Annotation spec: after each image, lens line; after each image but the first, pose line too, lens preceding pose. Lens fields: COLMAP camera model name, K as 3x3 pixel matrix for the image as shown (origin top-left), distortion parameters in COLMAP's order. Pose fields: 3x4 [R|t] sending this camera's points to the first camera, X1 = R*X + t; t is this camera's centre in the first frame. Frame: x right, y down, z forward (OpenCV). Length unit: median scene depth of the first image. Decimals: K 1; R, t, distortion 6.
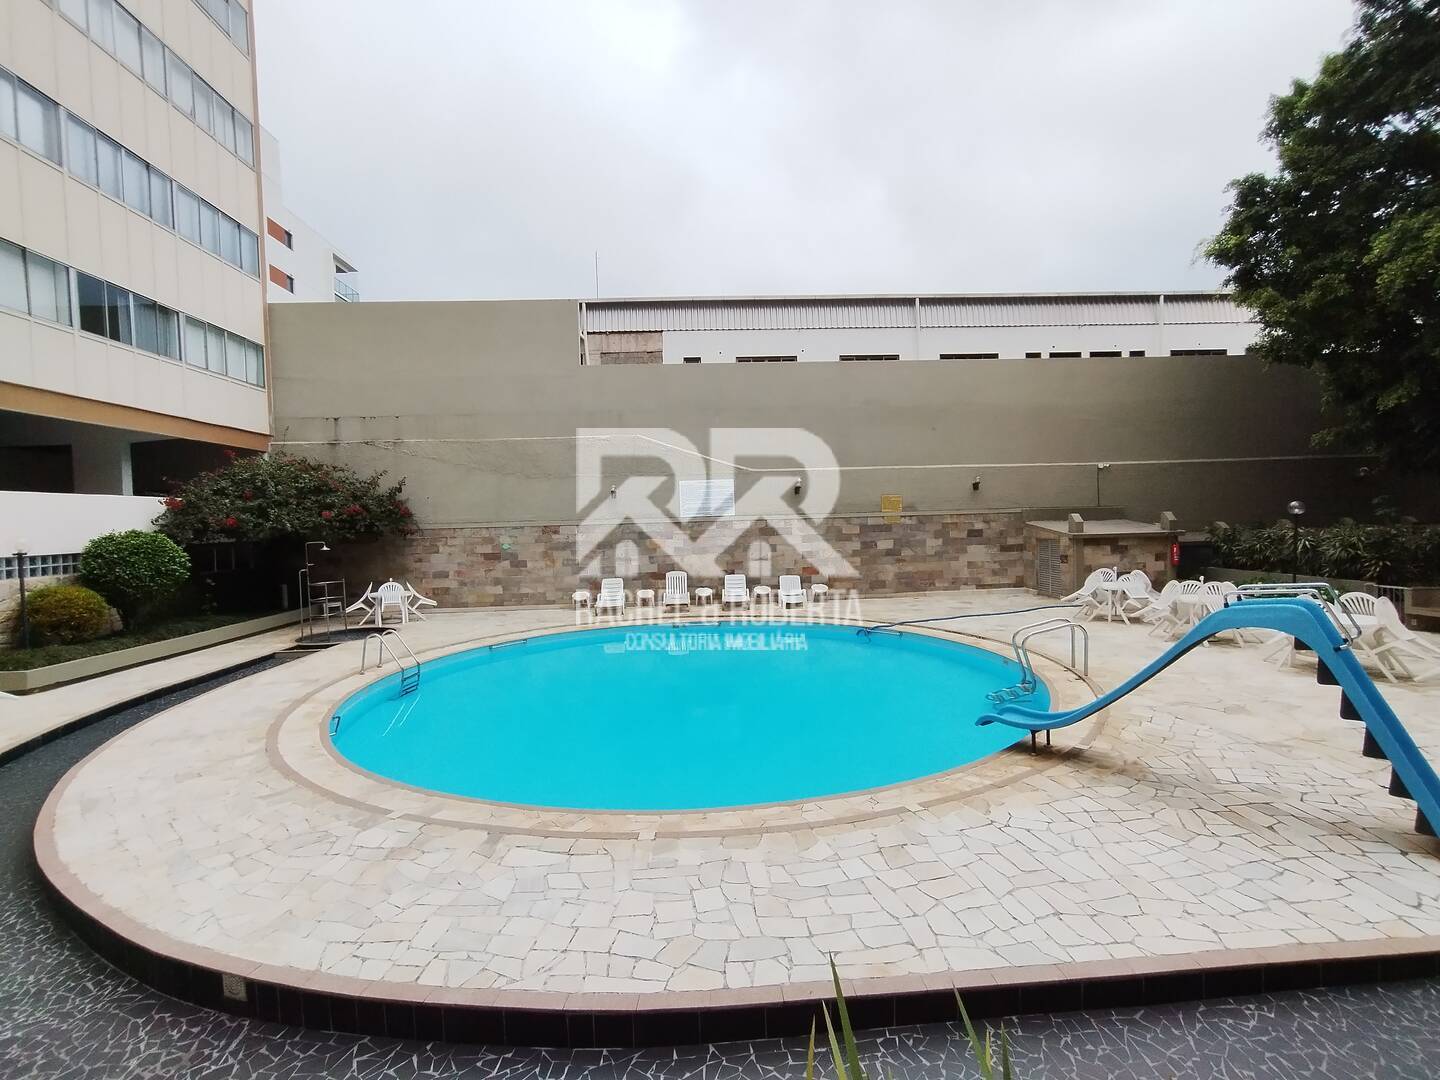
lens RADIAL K [[658.9, 0, 715.8], [0, 658.9, 543.4], [0, 0, 1]] dist [-0.010342, 0.009455]
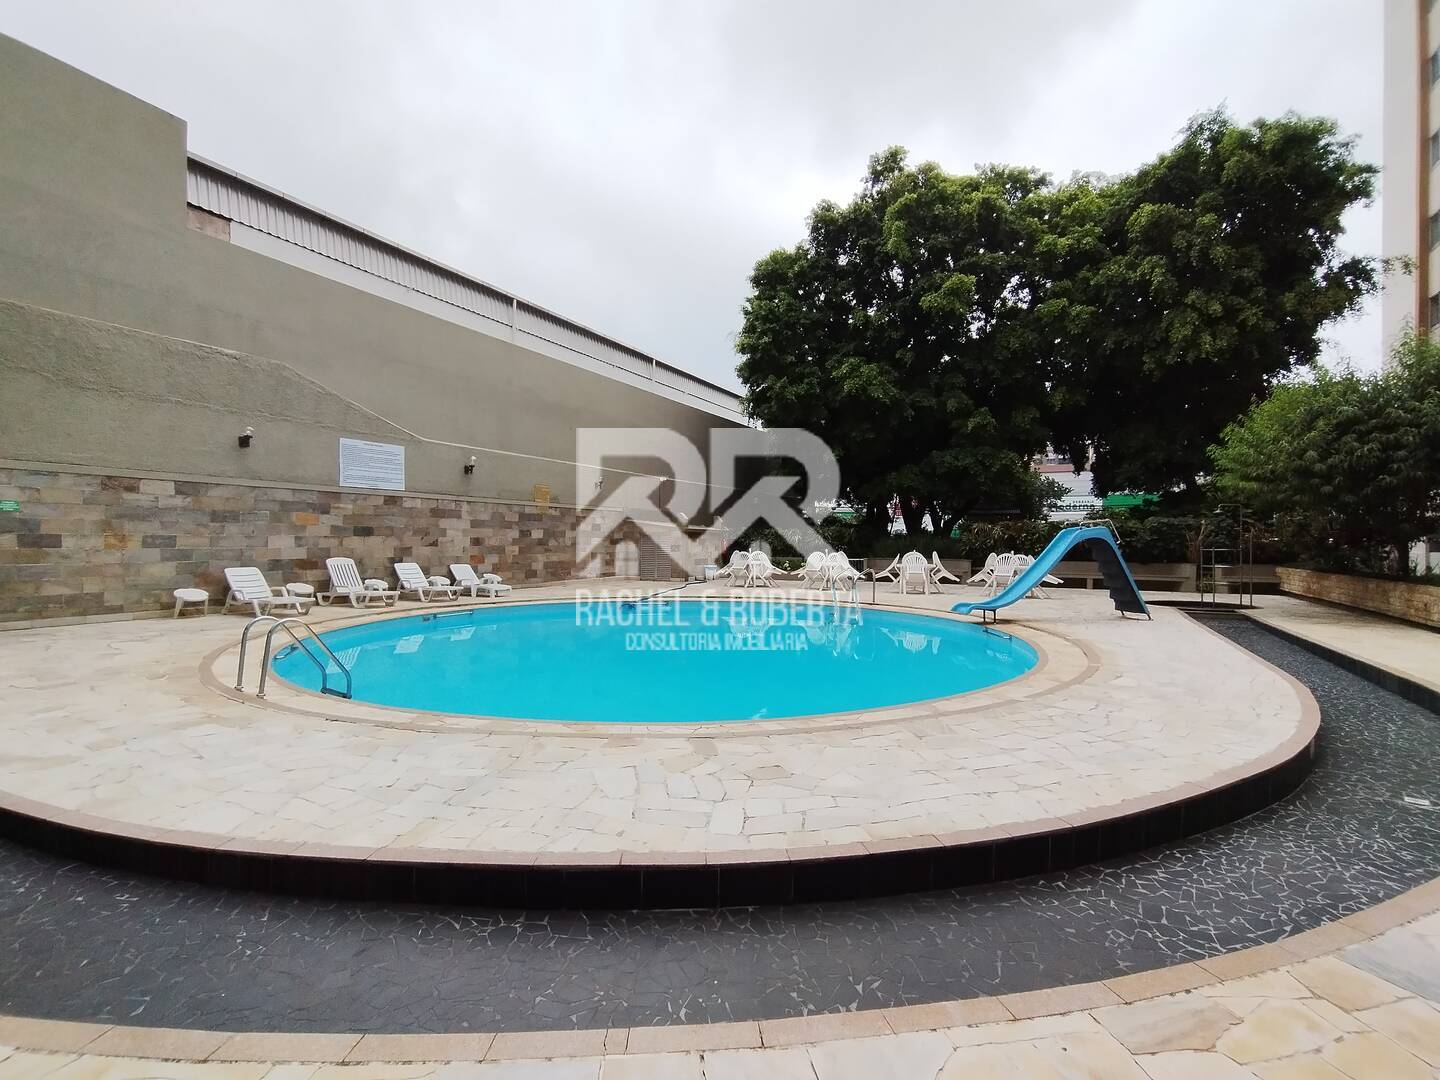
lens RADIAL K [[658.9, 0, 715.7], [0, 658.9, 542.3], [0, 0, 1]] dist [-0.010342, 0.009455]
pose [[0.516295, 0.029999, 0.855885, -0.471718], [0.009499, 0.999124, -0.040750, 0.059125], [-0.856358, 0.029169, 0.515558, 0.254698]]
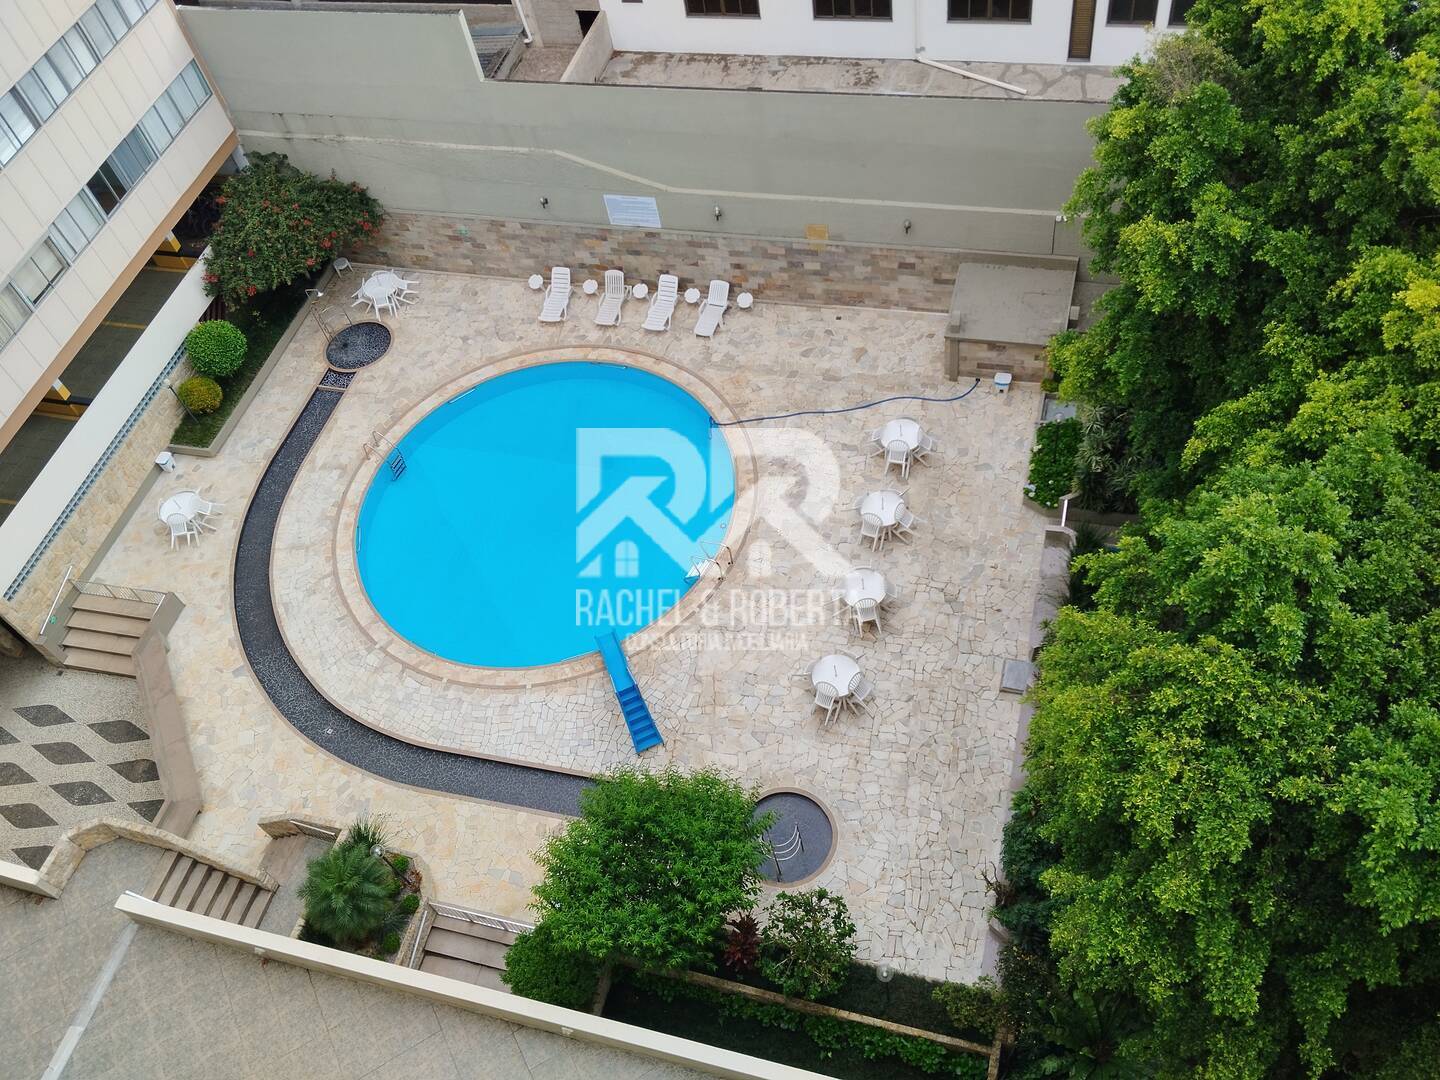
lens RADIAL K [[1197.6, 0, 721.4], [0, 1197.6, 539.5], [0, 0, 1]] dist [0.025677, 0.001911]
pose [[0.946064, 0.188226, -0.263691, 0.688621], [0.097039, 0.611918, 0.784946, -1.181860], [0.309104, -0.768198, 0.560648, -0.355428]]
